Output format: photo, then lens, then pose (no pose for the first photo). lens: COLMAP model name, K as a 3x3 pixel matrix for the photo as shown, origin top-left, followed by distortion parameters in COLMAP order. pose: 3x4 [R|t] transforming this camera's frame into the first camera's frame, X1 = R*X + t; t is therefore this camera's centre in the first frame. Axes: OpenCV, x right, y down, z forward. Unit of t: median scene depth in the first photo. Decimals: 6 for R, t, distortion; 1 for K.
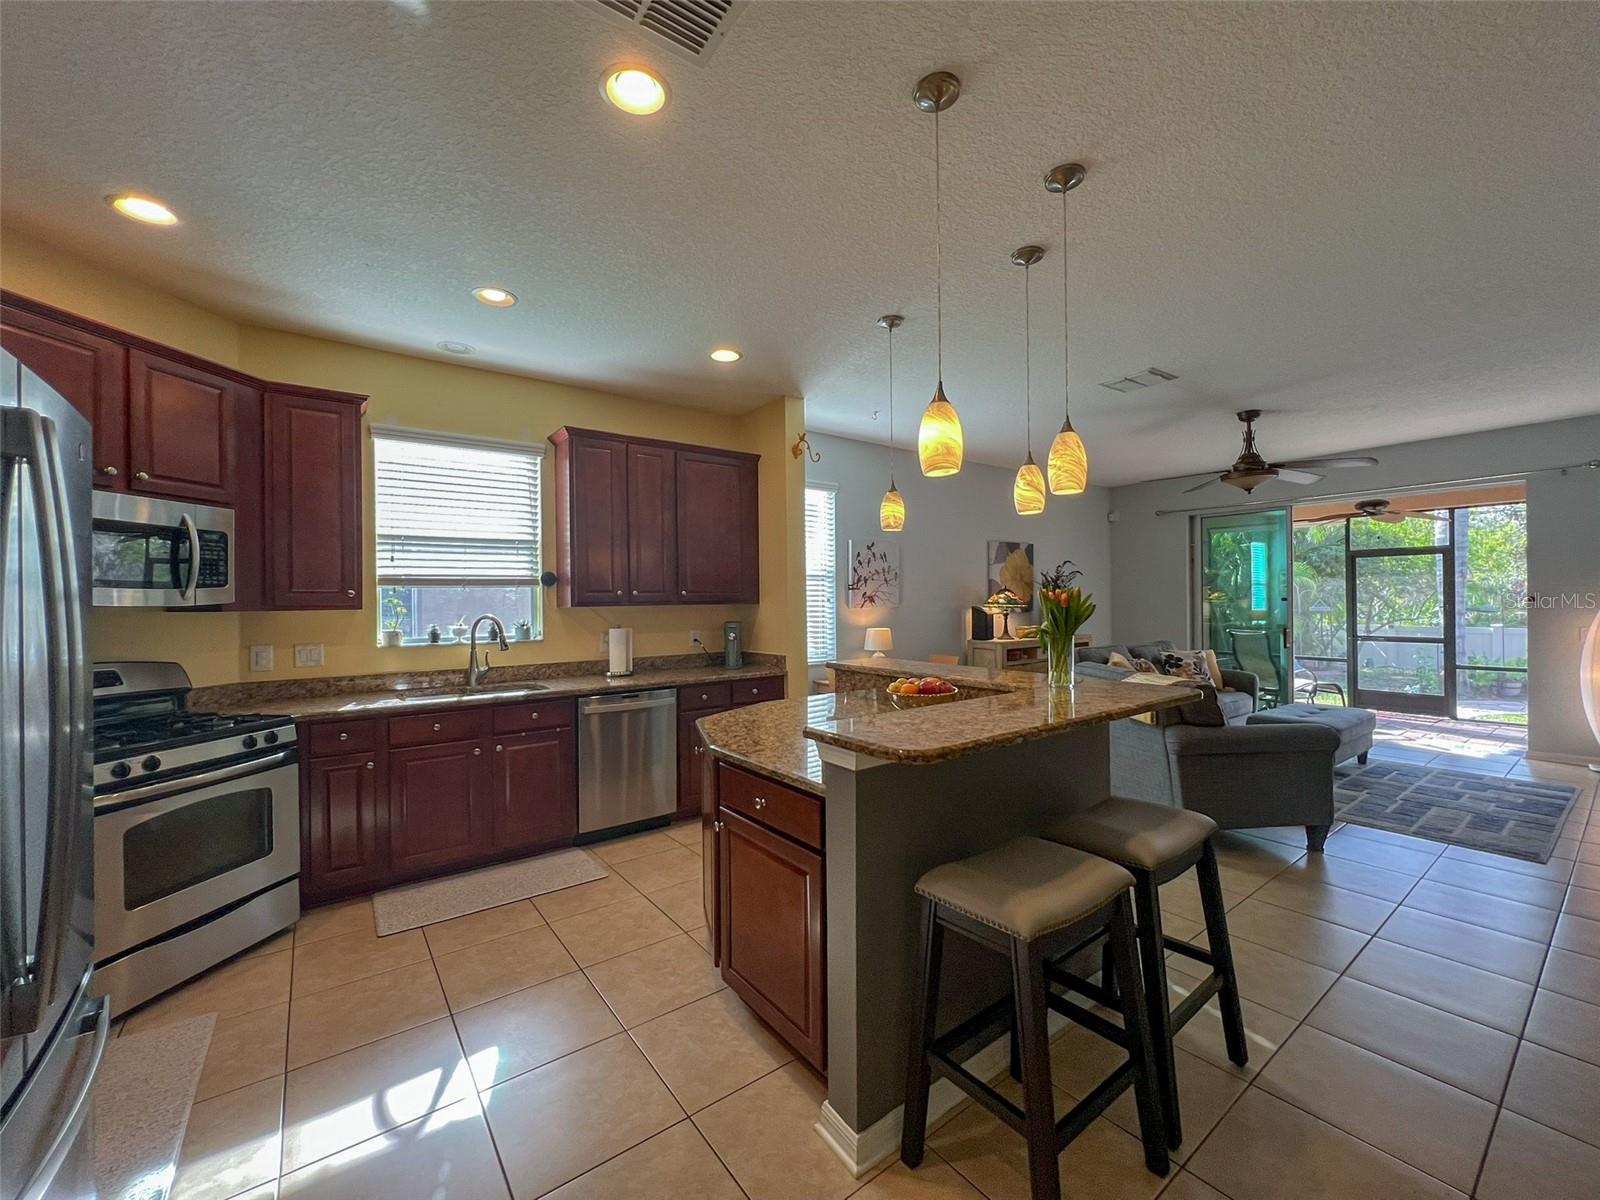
lens RADIAL K [[643.1, 0, 800.0], [0, 643.1, 600.0], [0, 0, 1]] dist [-0.002277, 0.000291]
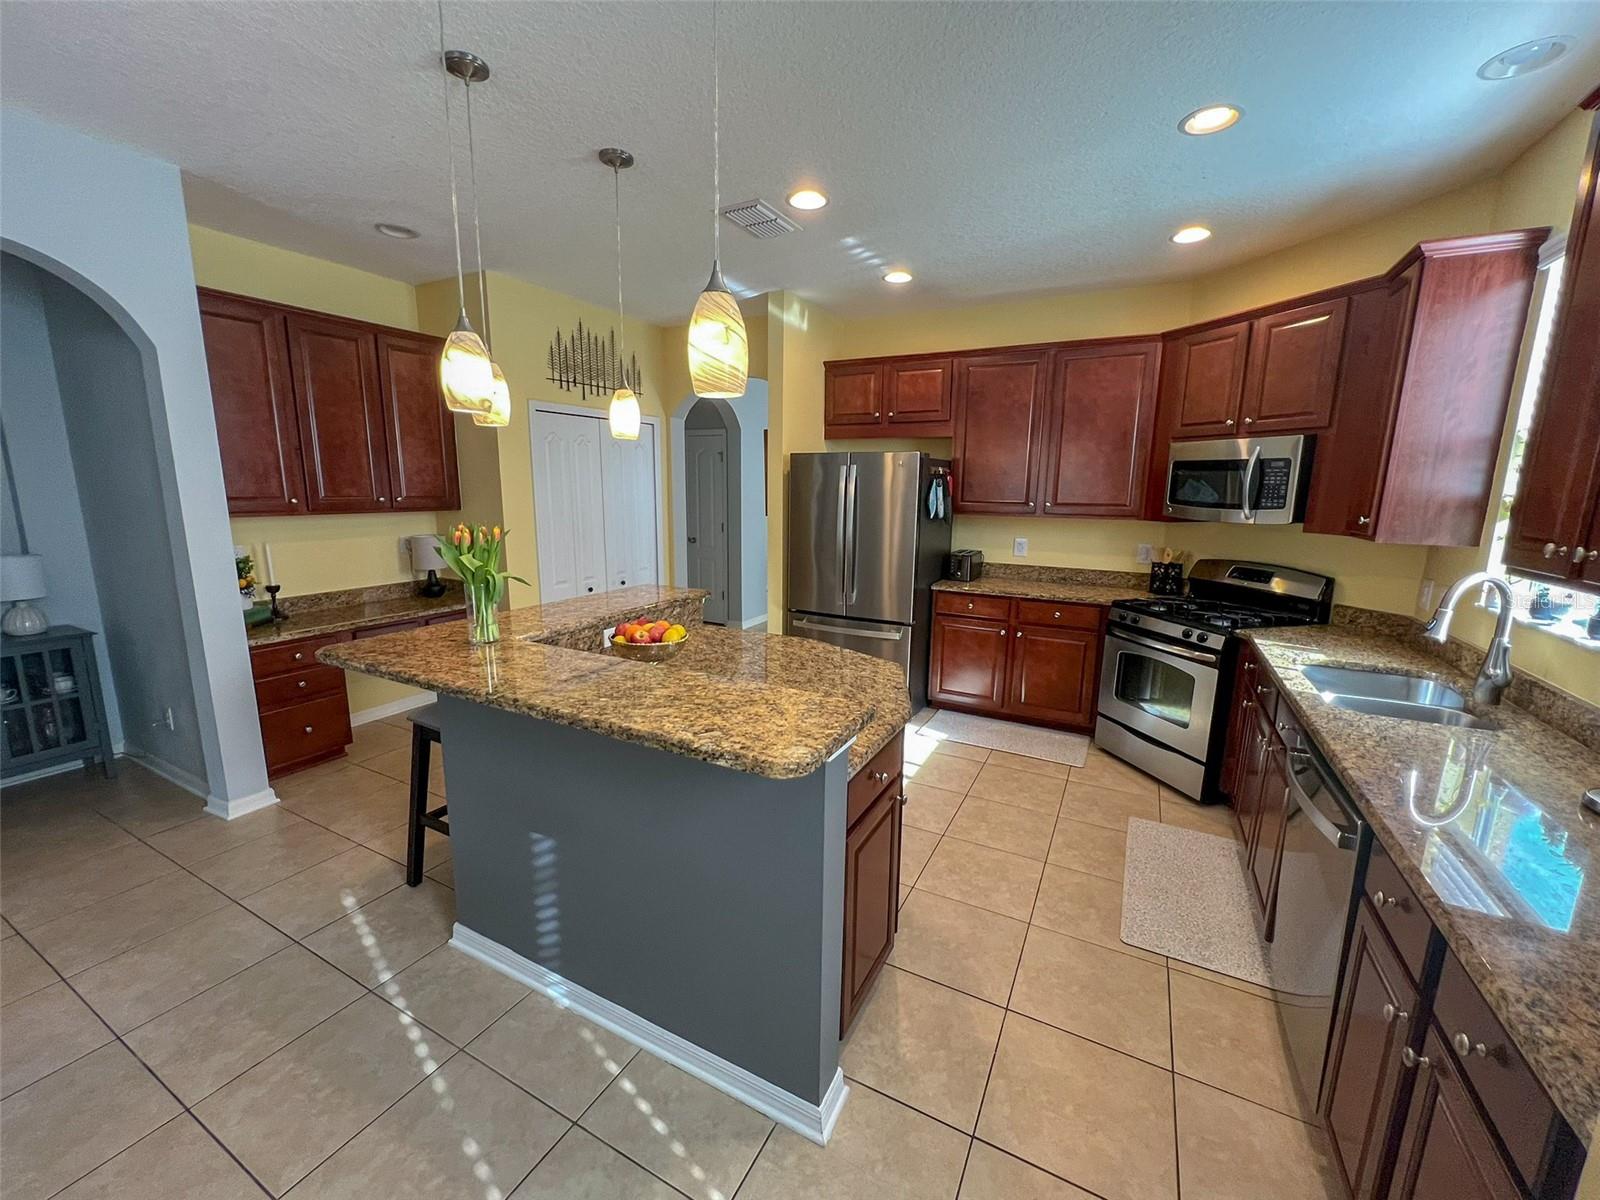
lens RADIAL K [[641.2, 0, 800.0], [0, 641.2, 600.0], [0, 0, 1]] dist [-0.002415, 0.000117]
pose [[-0.902259, 0.079965, -0.423716, 0.253315], [0.000358, 0.982792, 0.184713, -0.054393], [0.431195, 0.166507, -0.886762, 1.267167]]
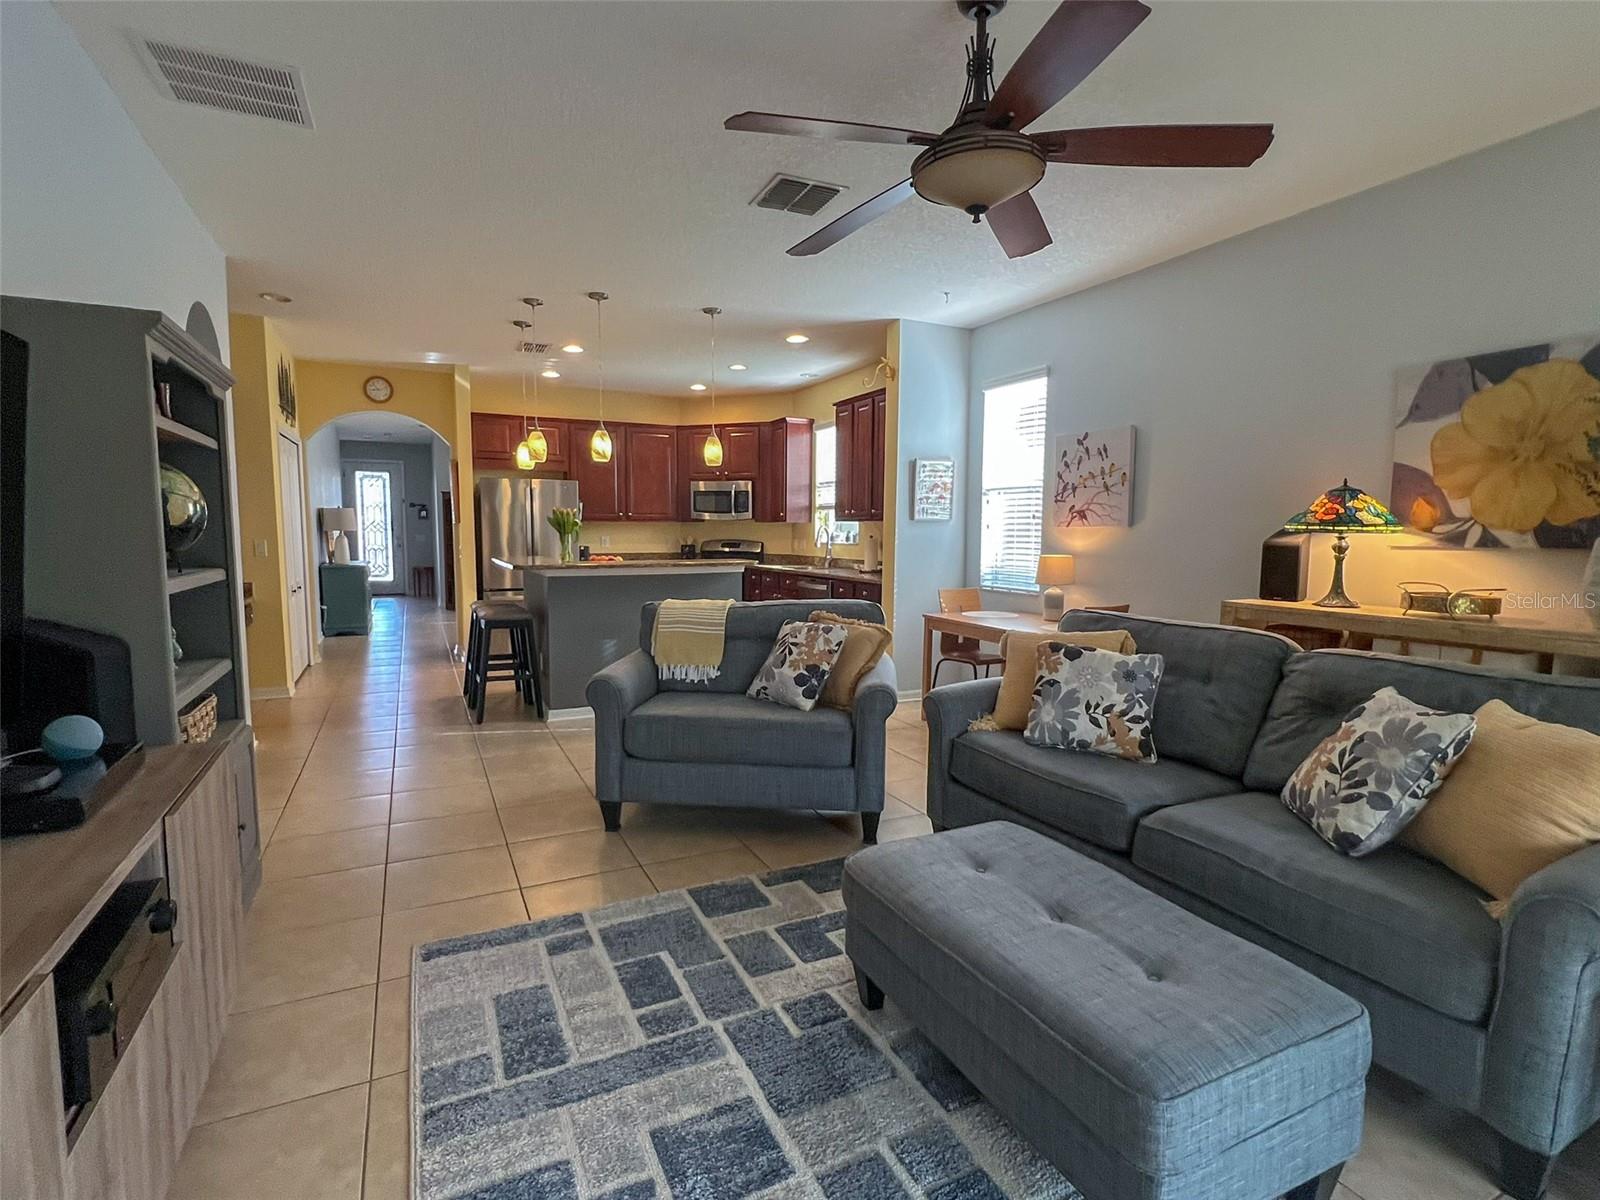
lens RADIAL K [[778.9, 0, 800.0], [0, 778.9, 600.0], [0, 0, 1]] dist [0.000947, -0.000311]
pose [[-0.179647, 0.098580, -0.978779, 1.630774], [-0.002920, 0.994908, 0.100741, 0.010646], [0.983727, 0.020956, -0.178444, 1.357589]]
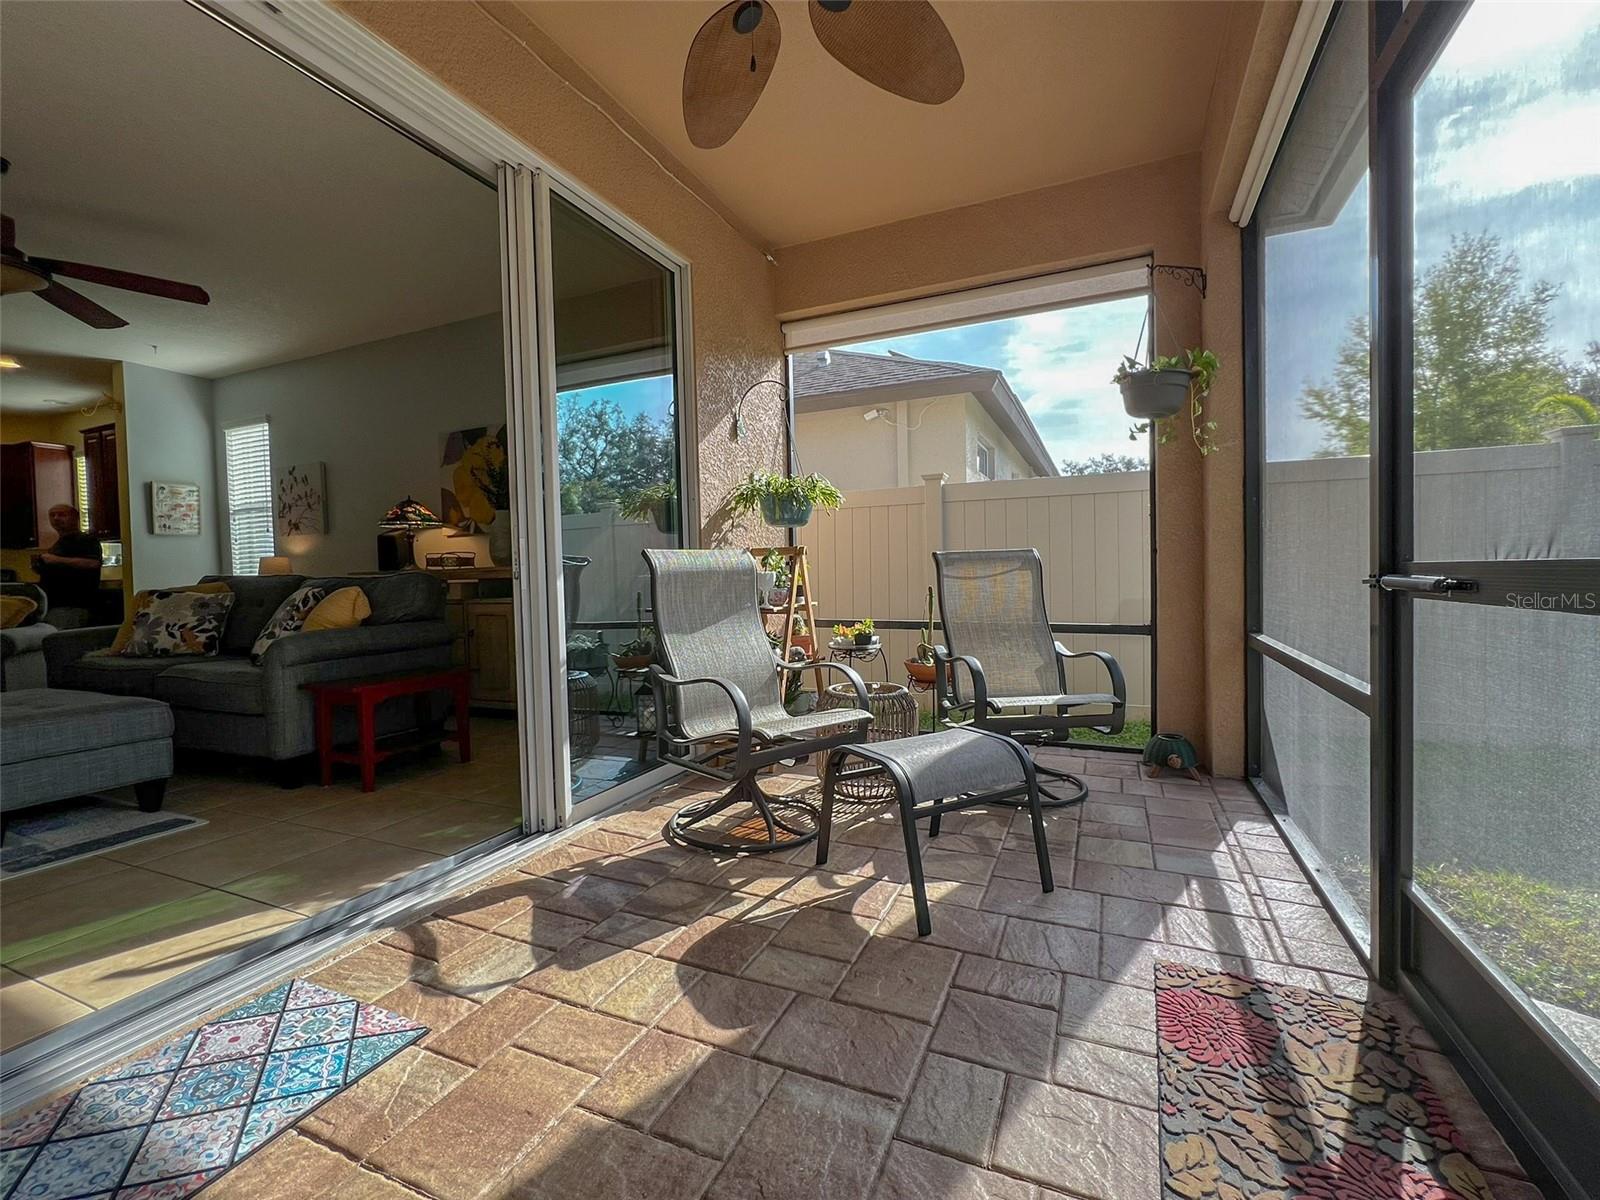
lens RADIAL K [[709.3, 0, 800.0], [0, 709.3, 600.0], [0, 0, 1]] dist [-0.000479, -0.000086]
pose [[0.491035, 0.026388, -0.870740, 2.237643], [0.021567, 0.998867, 0.042433, 0.126725], [0.870873, -0.039615, 0.489909, 1.809001]]
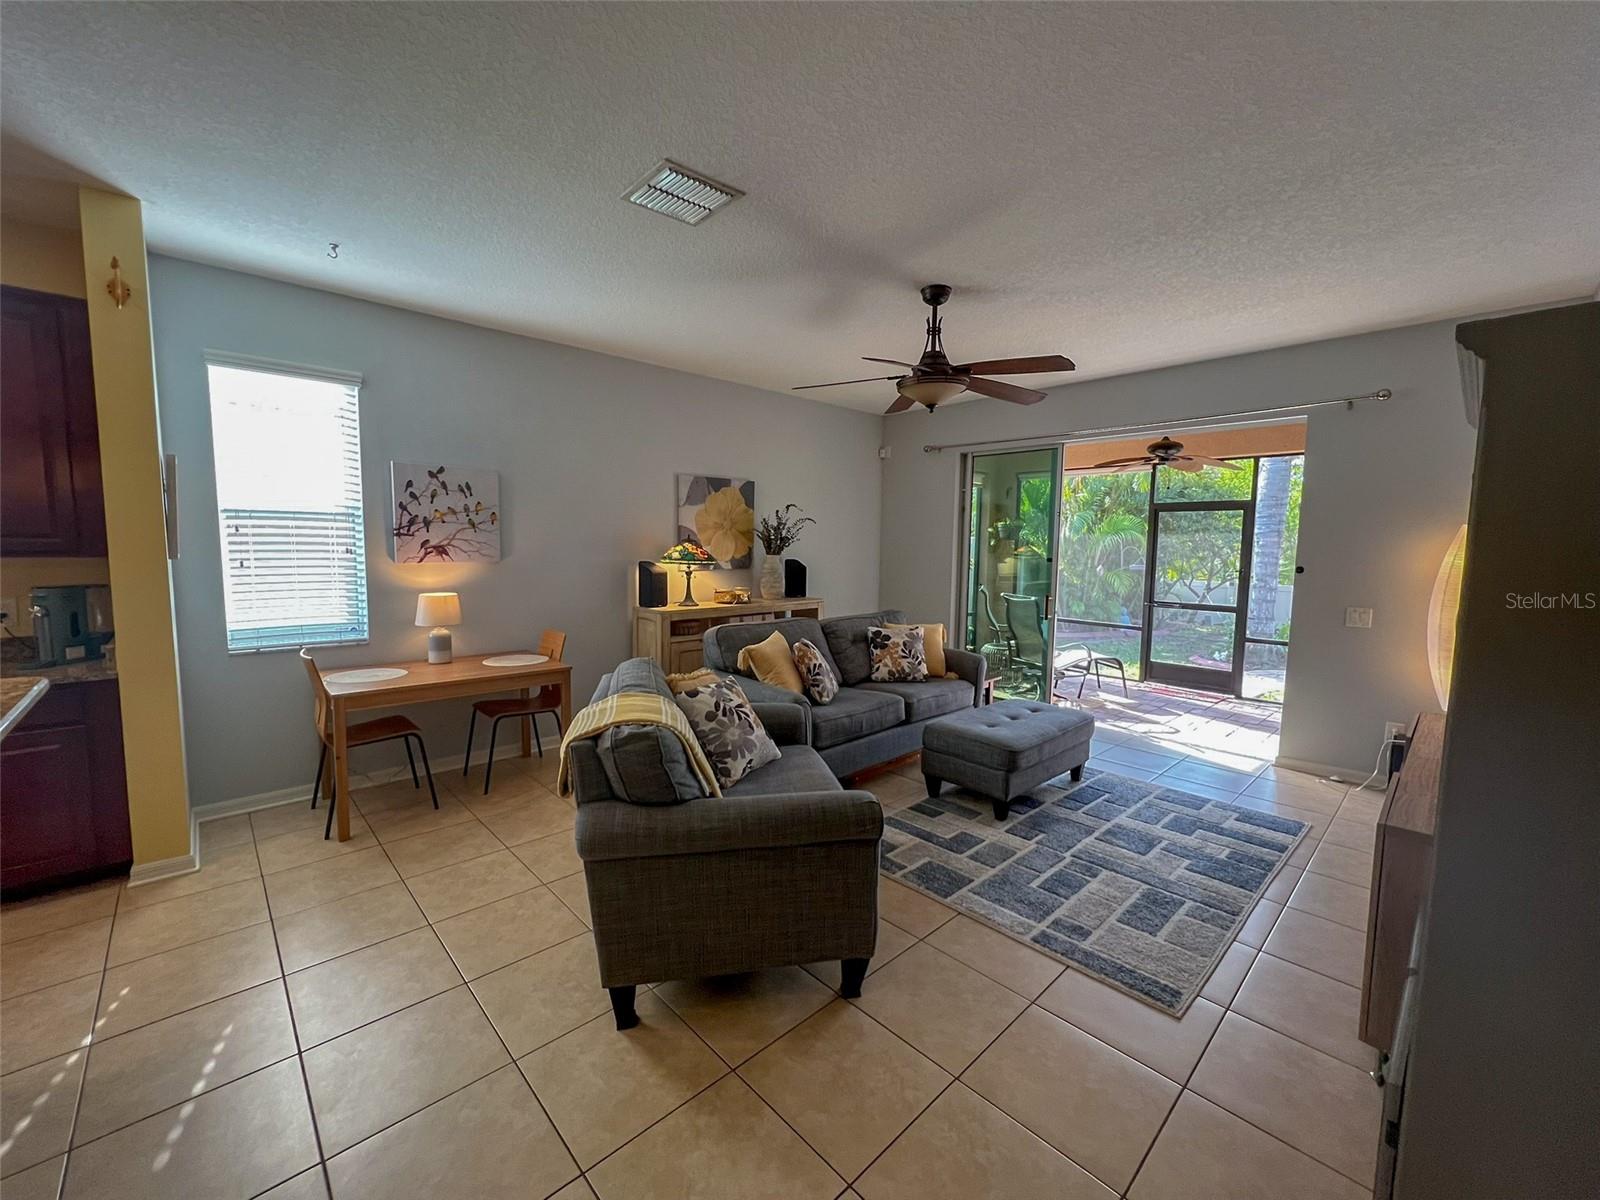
lens RADIAL K [[643.1, 0, 800.0], [0, 643.1, 600.0], [0, 0, 1]] dist [-0.002277, 0.000291]
pose [[0.993148, 0.013222, 0.116114, 0.662887], [-0.023649, 0.995760, 0.088894, -0.029764], [-0.114446, -0.091031, 0.989250, 0.430194]]
